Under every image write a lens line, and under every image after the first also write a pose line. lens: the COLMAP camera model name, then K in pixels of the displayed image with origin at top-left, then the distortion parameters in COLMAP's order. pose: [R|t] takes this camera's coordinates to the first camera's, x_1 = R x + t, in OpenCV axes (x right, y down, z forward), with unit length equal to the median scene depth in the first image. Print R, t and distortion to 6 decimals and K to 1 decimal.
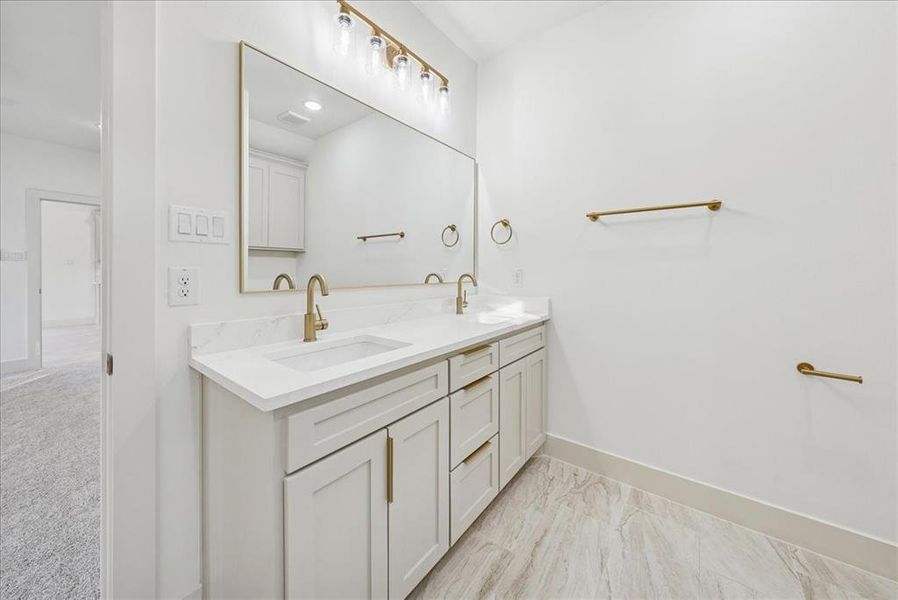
lens RADIAL K [[352.4, 0, 449.2], [0, 352.4, 274.3], [0, 0, 1]] dist [-0.000809, 0.000006]
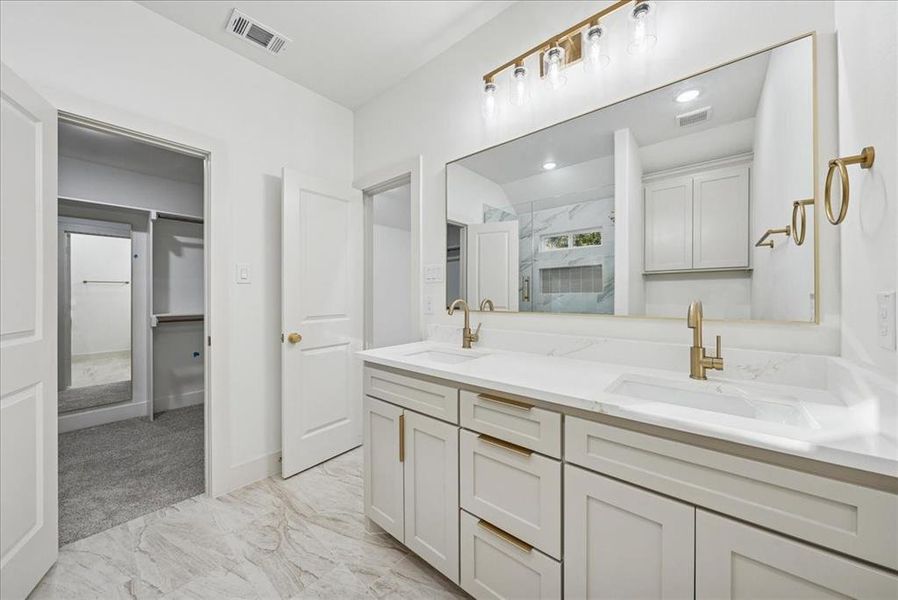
lens RADIAL K [[317.1, 0, 446.4], [0, 317.1, 294.4], [0, 0, 1]] dist [-0.001226, 0.000031]
pose [[-0.116683, -0.004312, -0.993160, 0.800559], [0.003301, 0.999983, -0.004729, -0.014963], [0.993164, -0.003830, -0.116667, 0.984826]]
